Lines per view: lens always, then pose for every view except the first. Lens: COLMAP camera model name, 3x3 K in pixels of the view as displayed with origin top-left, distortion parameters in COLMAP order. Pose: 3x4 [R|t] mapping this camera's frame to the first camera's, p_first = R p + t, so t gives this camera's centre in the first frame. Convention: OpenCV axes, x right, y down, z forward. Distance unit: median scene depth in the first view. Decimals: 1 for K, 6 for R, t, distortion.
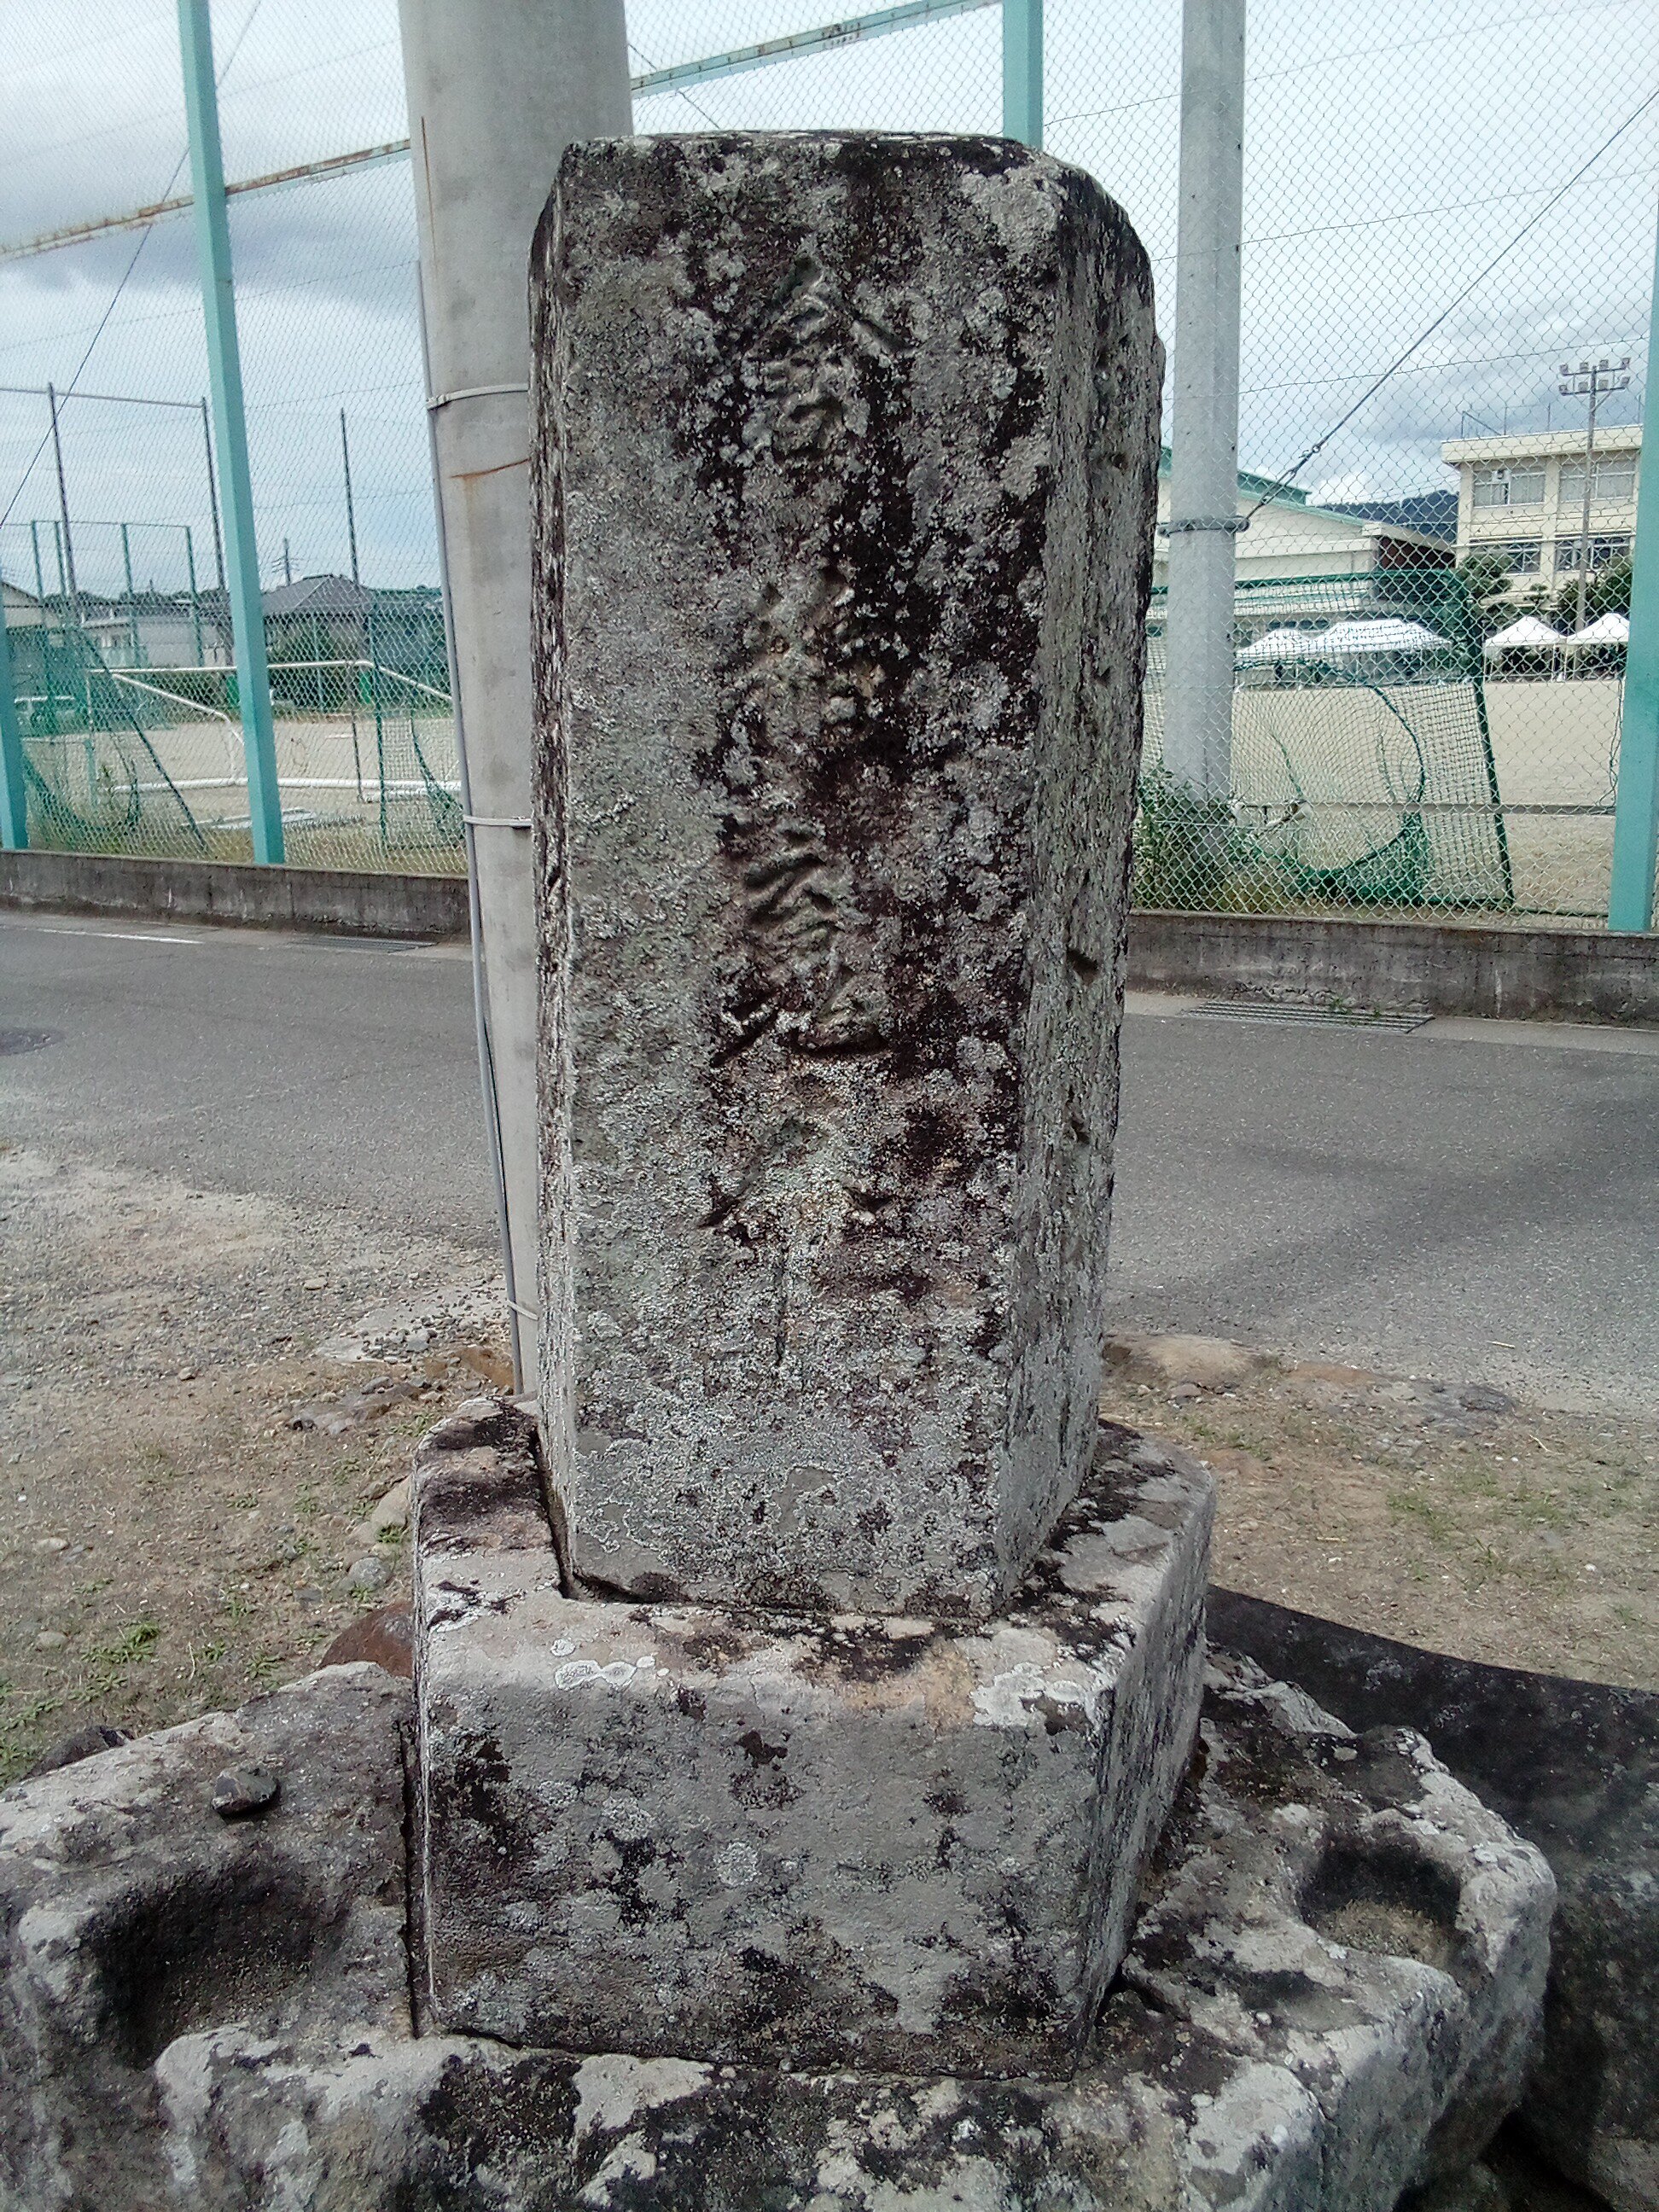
lens RADIAL K [[1834.1, 0, 819.9], [0, 1834.1, 1111.6], [0, 0, 1]] dist [0.067672, -0.125069]
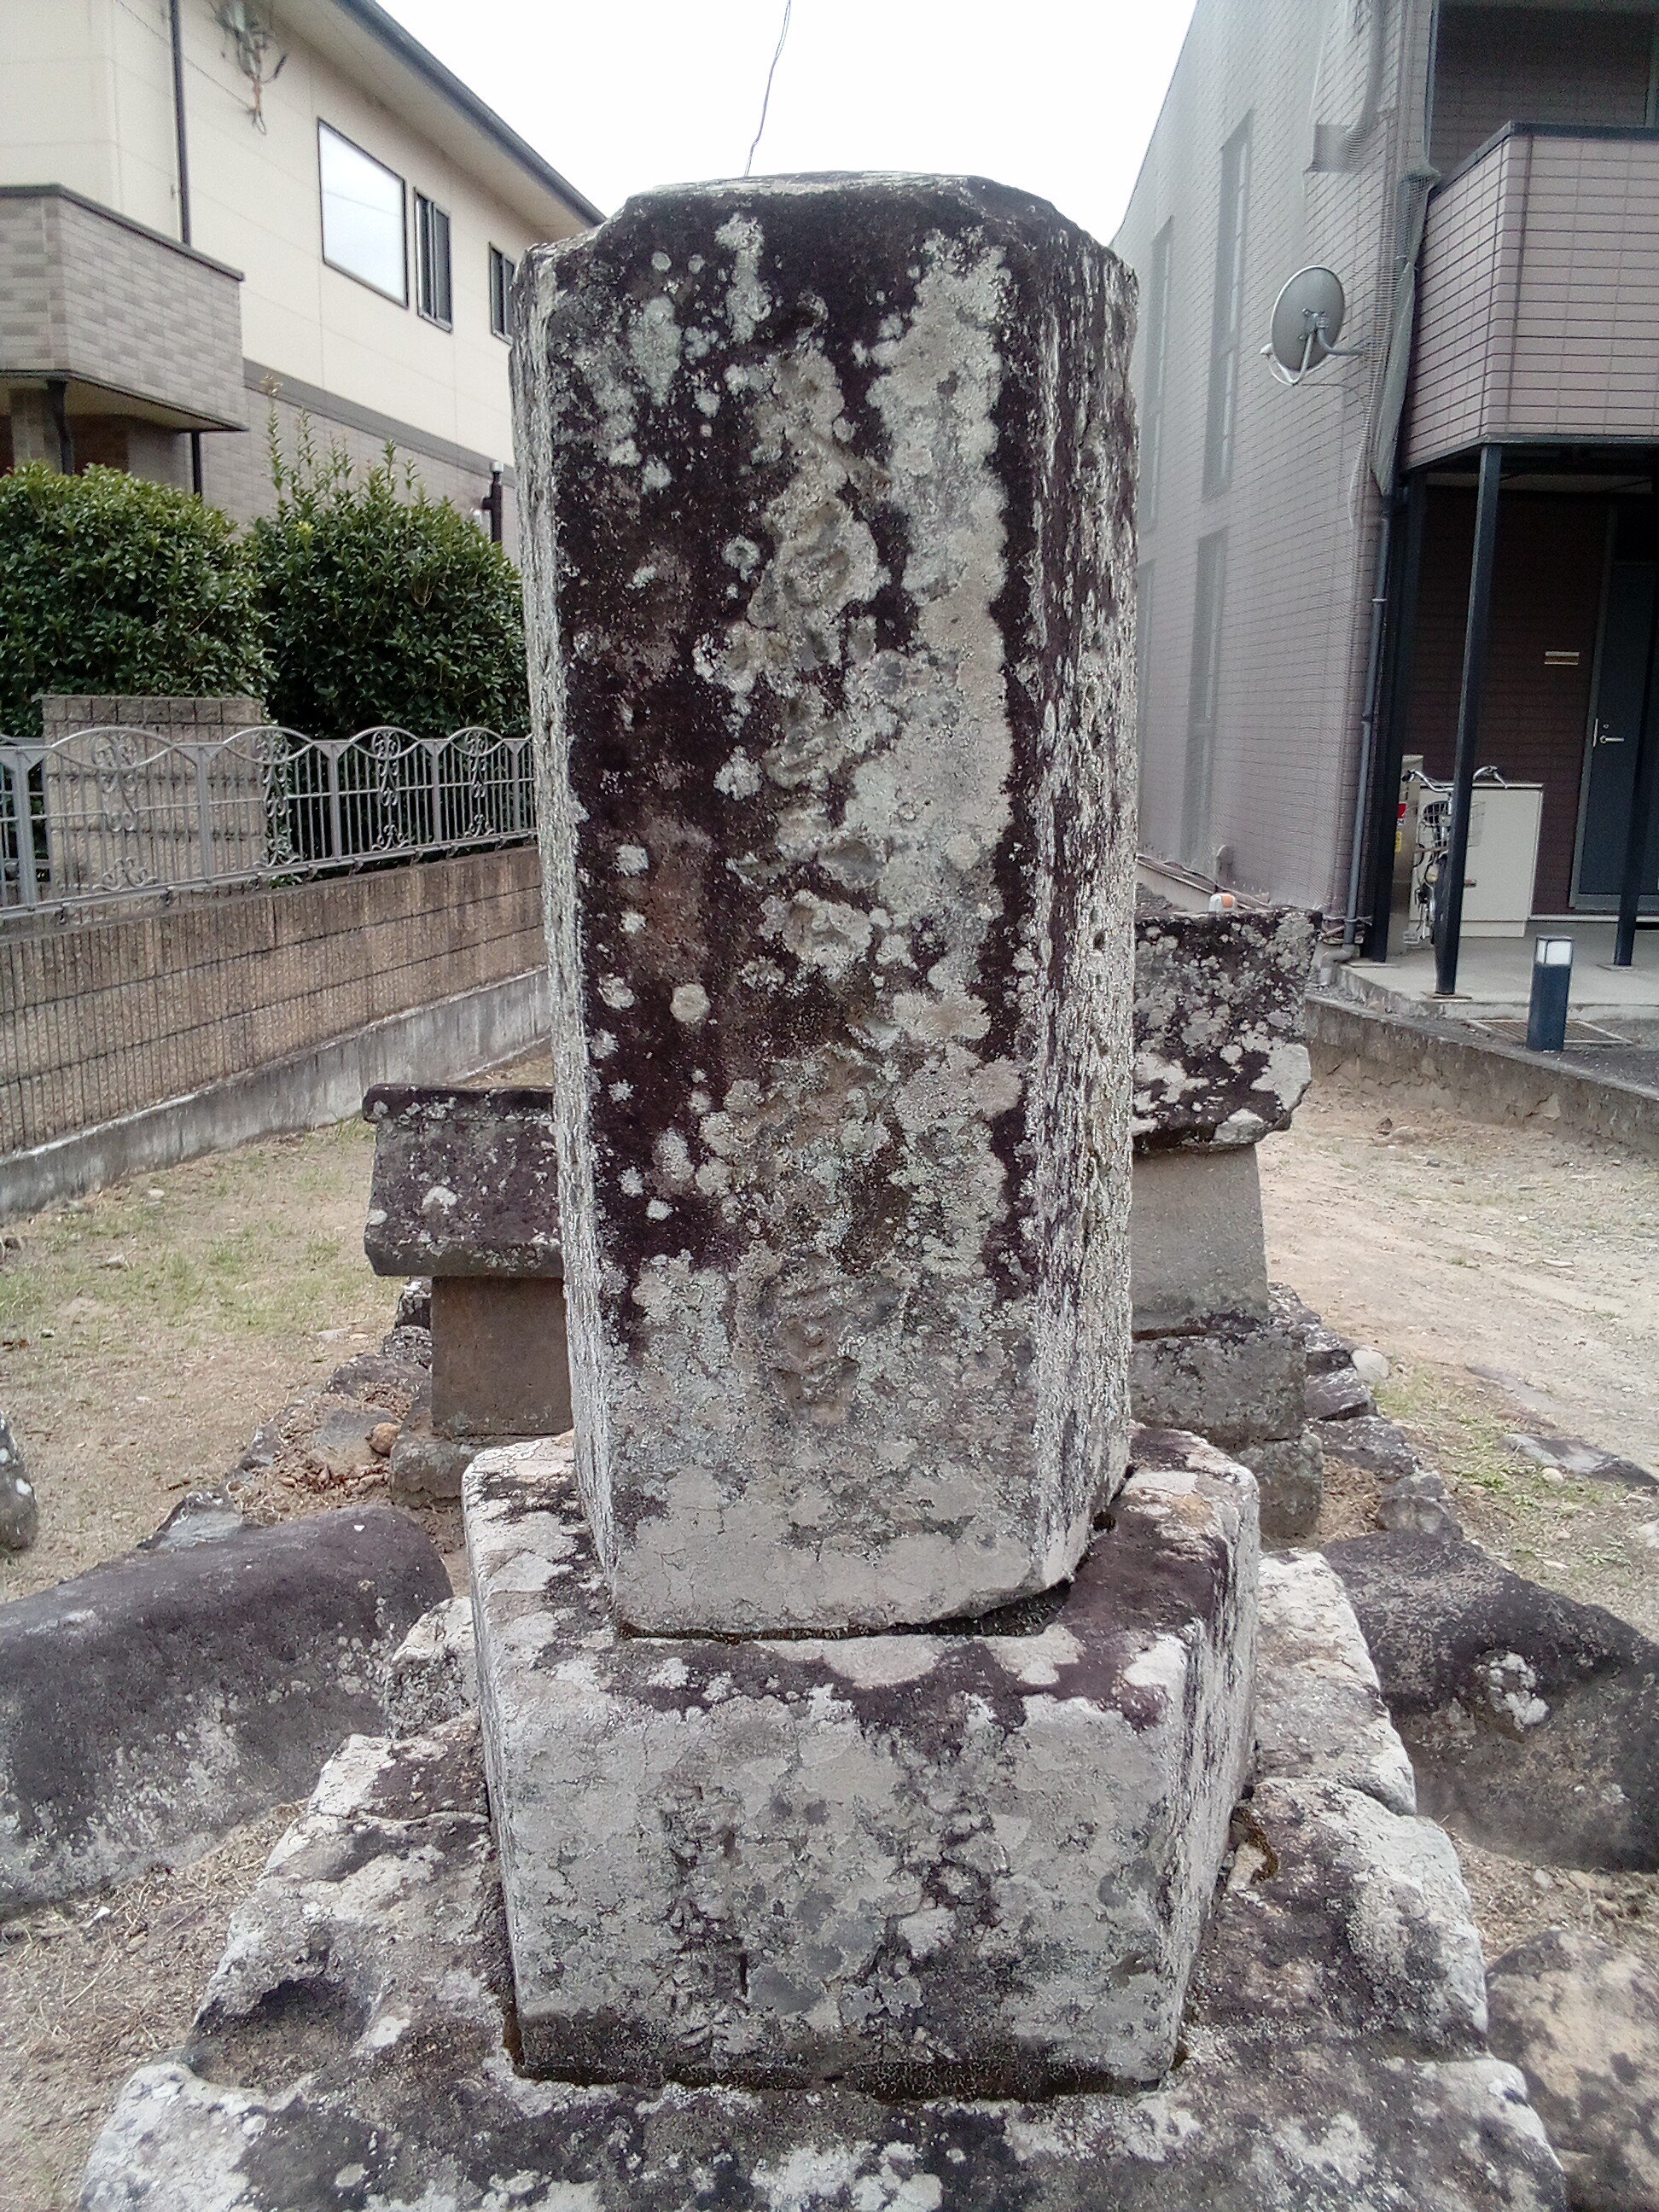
lens RADIAL K [[1869.2, 0, 837.5], [0, 1869.2, 1079.0], [0, 0, 1]] dist [-0.001621, -0.005770]
pose [[-0.799055, 0.126759, -0.587744, 0.655894], [-0.135722, 0.914268, 0.381698, -0.463735], [0.585740, 0.384768, -0.713346, 1.897577]]
